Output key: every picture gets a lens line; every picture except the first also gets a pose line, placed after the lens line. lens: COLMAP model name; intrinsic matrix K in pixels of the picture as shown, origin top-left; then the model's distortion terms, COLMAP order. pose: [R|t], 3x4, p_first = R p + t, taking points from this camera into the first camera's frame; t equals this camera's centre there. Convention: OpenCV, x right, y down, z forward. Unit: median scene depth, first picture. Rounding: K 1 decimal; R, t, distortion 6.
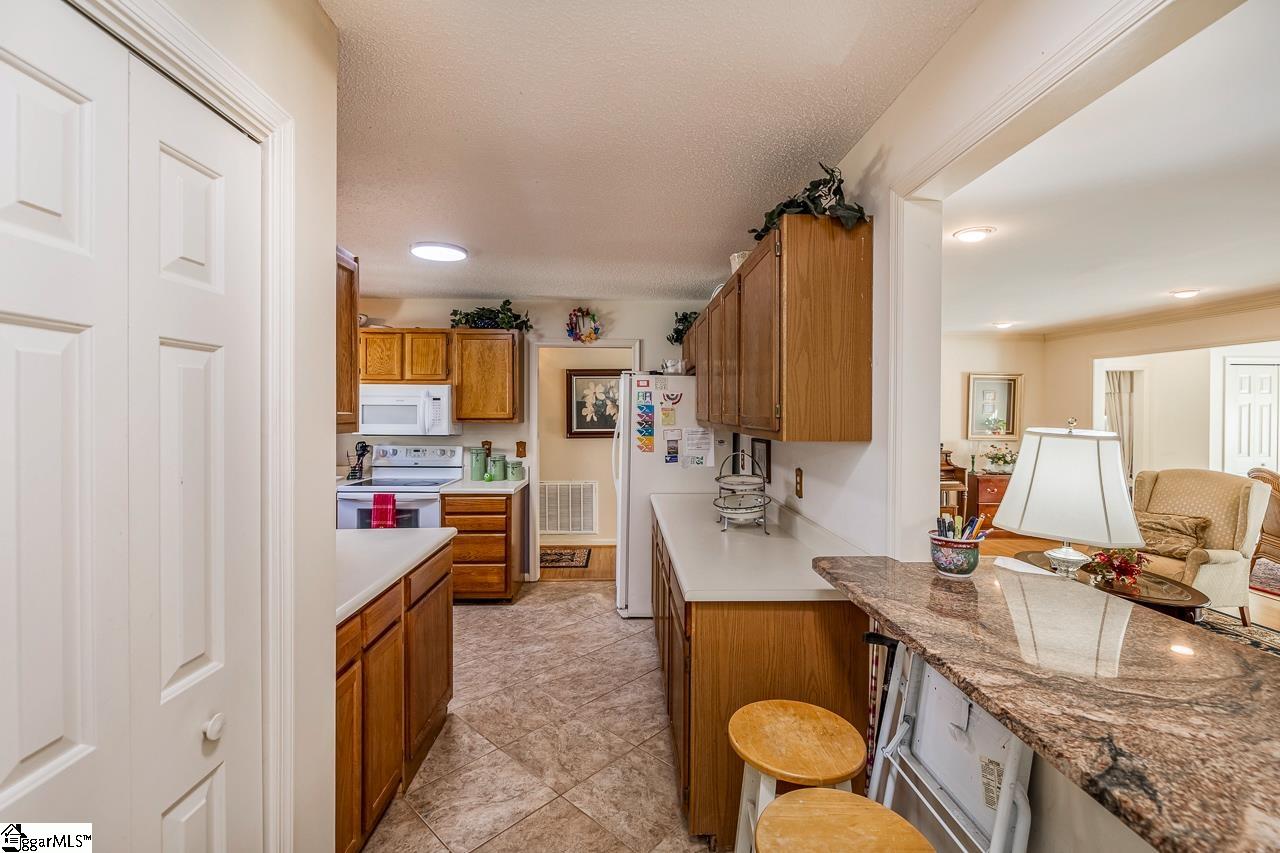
lens RADIAL K [[556.6, 0, 638.0], [0, 556.6, 419.0], [0, 0, 1]] dist [-0.001513, 0.000983]
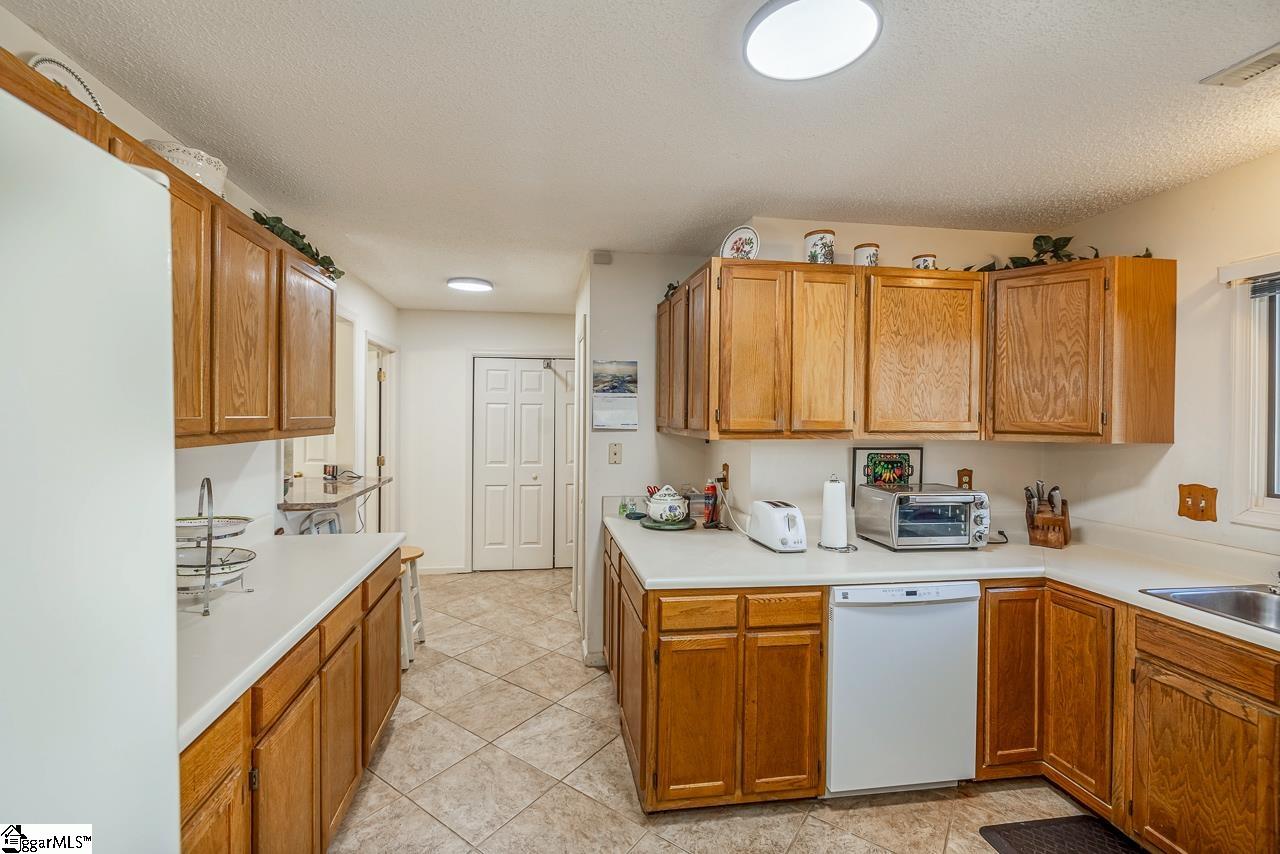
lens RADIAL K [[556.6, 0, 635.8], [0, 556.6, 417.4], [0, 0, 1]] dist [-0.001513, 0.000983]
pose [[-0.989752, -0.009206, -0.142500, -0.082237], [-0.012051, 0.999745, 0.019114, -0.011790], [0.142287, 0.020636, -0.989610, 0.666960]]
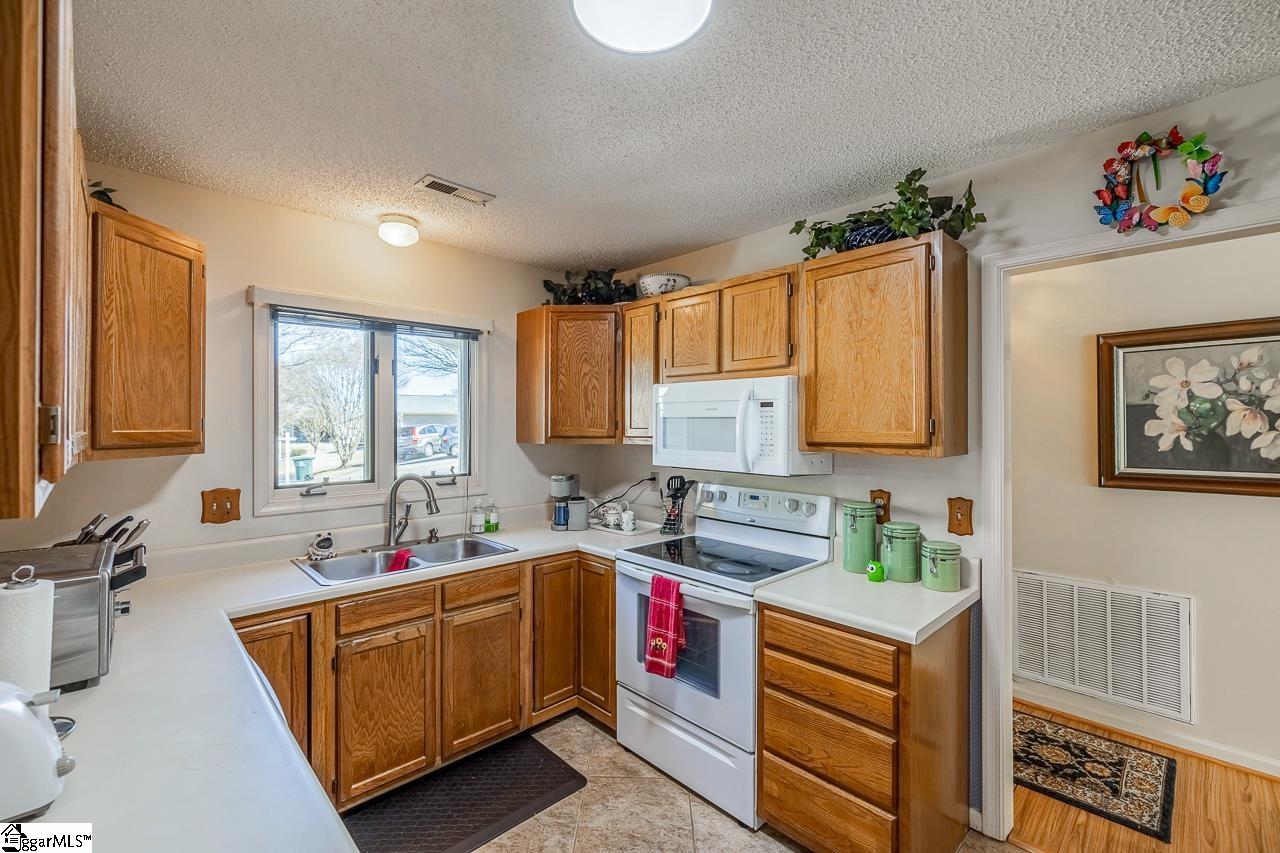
lens RADIAL K [[556.6, 0, 631.7], [0, 556.6, 423.9], [0, 0, 1]] dist [-0.001513, 0.000983]
pose [[0.674369, -0.002856, -0.738389, -0.063638], [-0.008766, 0.999891, -0.011873, -0.009832], [0.738342, 0.014479, 0.674271, 0.526190]]
